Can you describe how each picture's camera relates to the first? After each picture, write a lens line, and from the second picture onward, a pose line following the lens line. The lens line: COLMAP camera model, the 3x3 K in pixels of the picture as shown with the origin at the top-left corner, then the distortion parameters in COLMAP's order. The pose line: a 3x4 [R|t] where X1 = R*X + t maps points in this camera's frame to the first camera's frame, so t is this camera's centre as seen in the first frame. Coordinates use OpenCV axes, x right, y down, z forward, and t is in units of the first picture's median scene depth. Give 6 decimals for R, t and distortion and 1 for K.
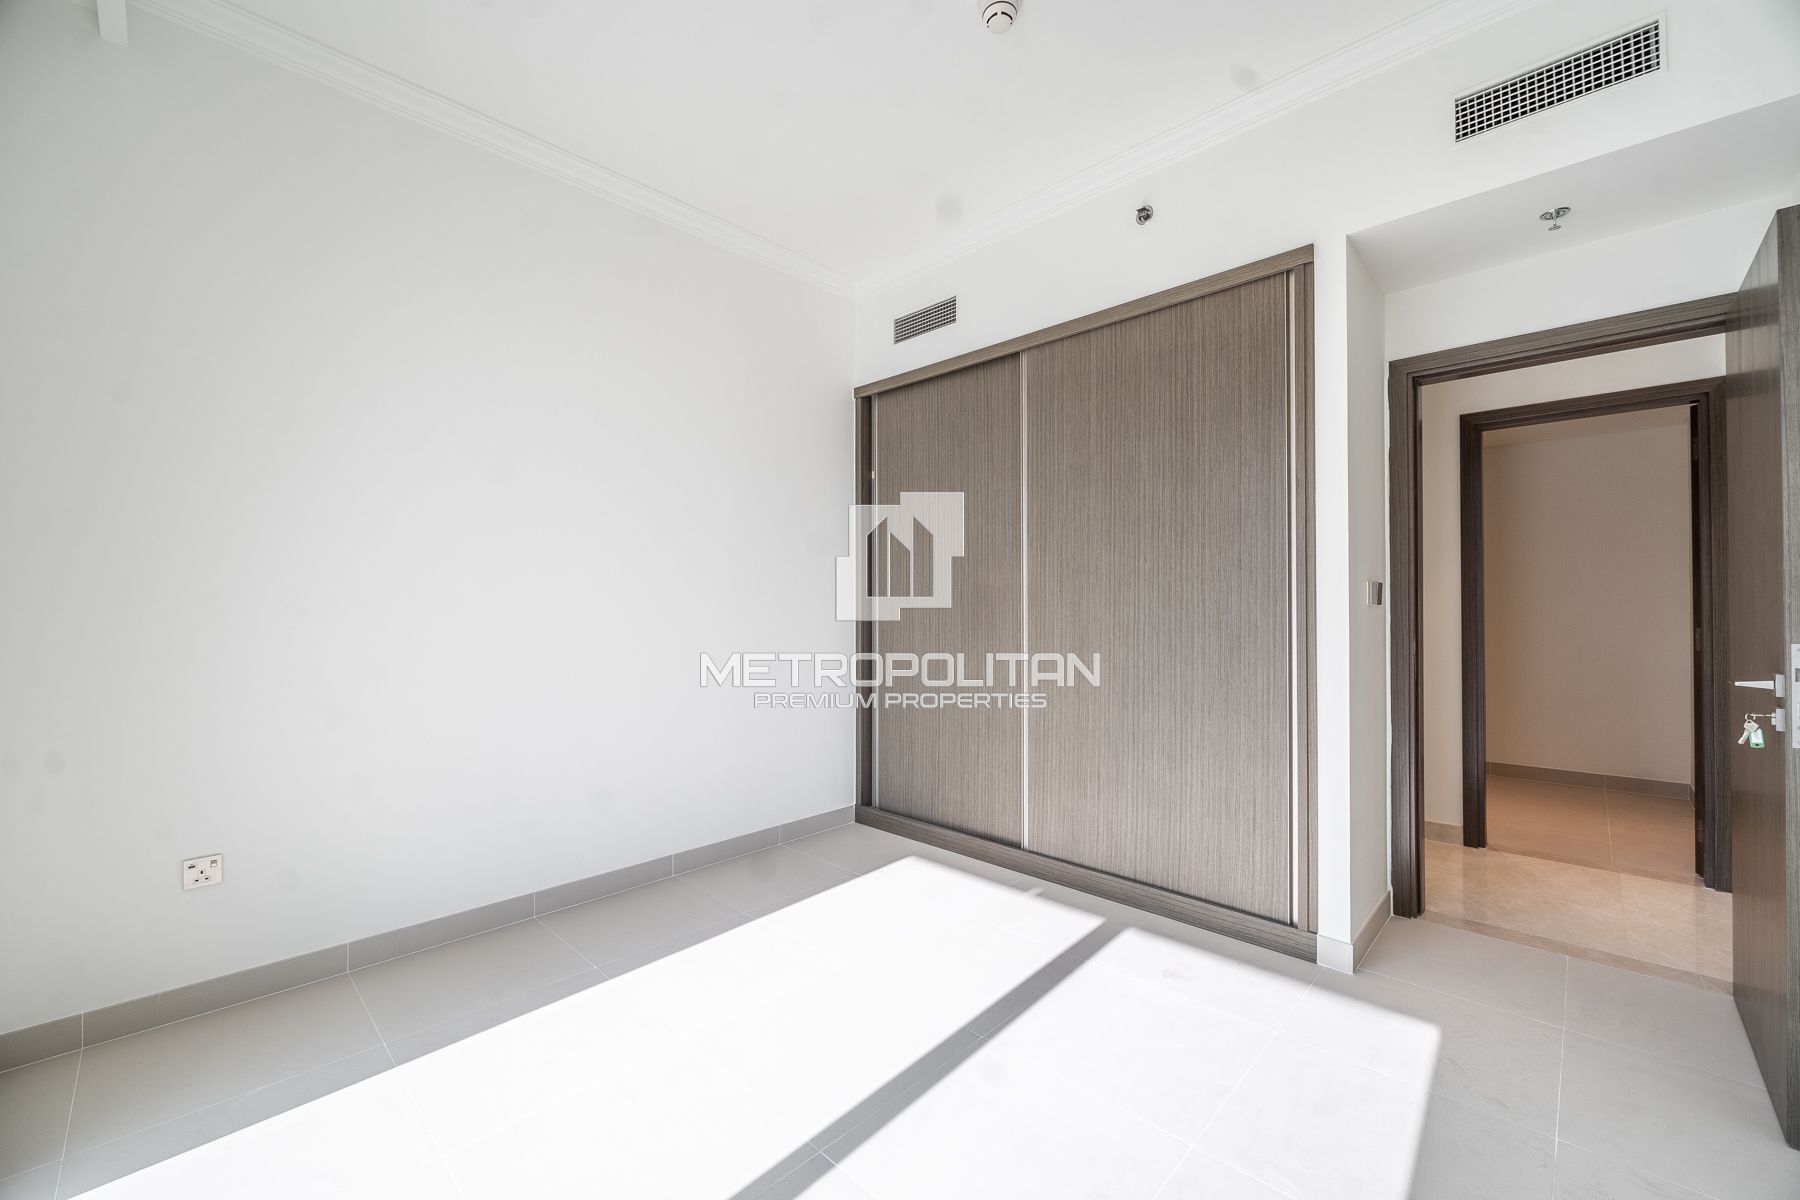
lens RADIAL K [[727.4, 0, 914.7], [0, 727.4, 604.6], [0, 0, 1]] dist [0.016329, 0.000606]
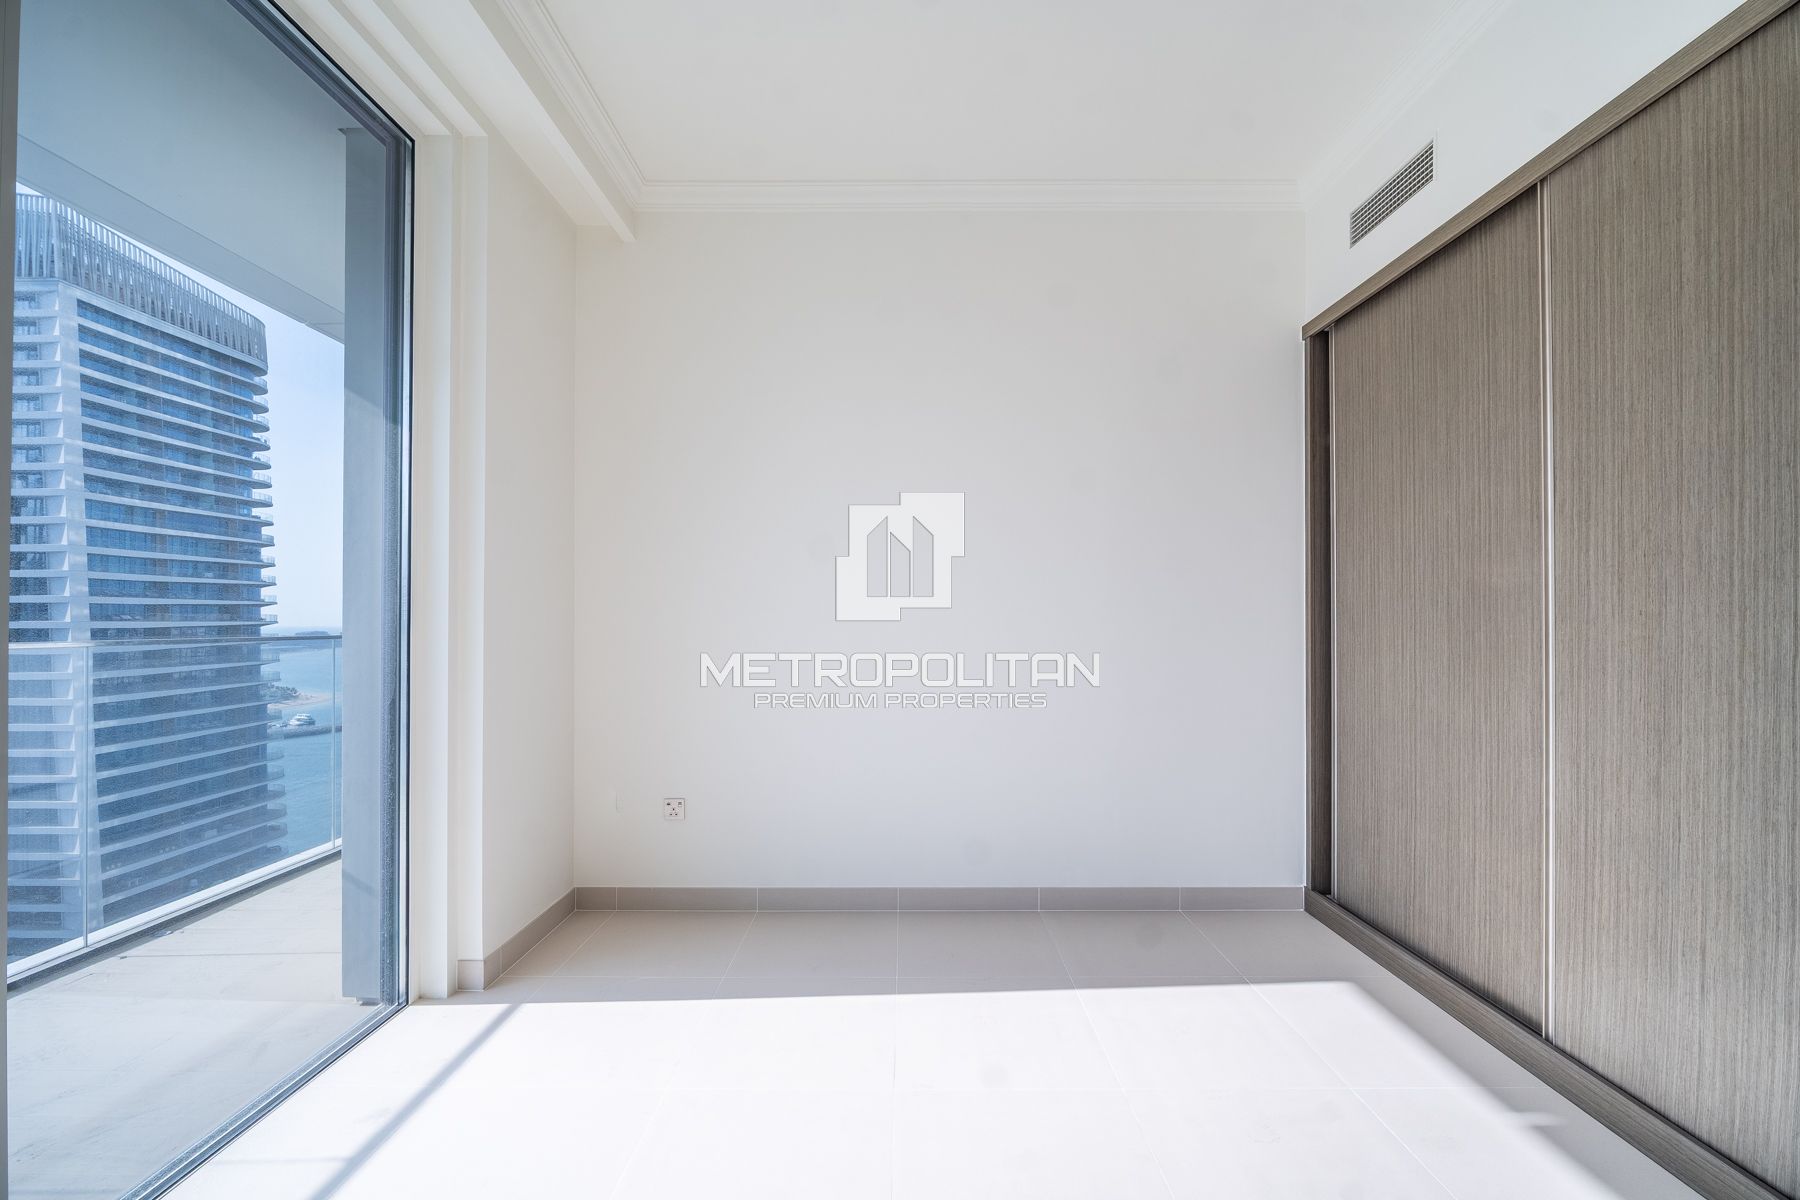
lens RADIAL K [[743.5, 0, 913.1], [0, 743.5, 617.4], [0, 0, 1]] dist [0.001373, -0.001733]
pose [[0.675083, -0.003527, -0.737733, 0.257714], [0.005137, 0.999987, -0.000080, -0.002420], [0.737724, -0.003736, 0.675092, 0.241209]]
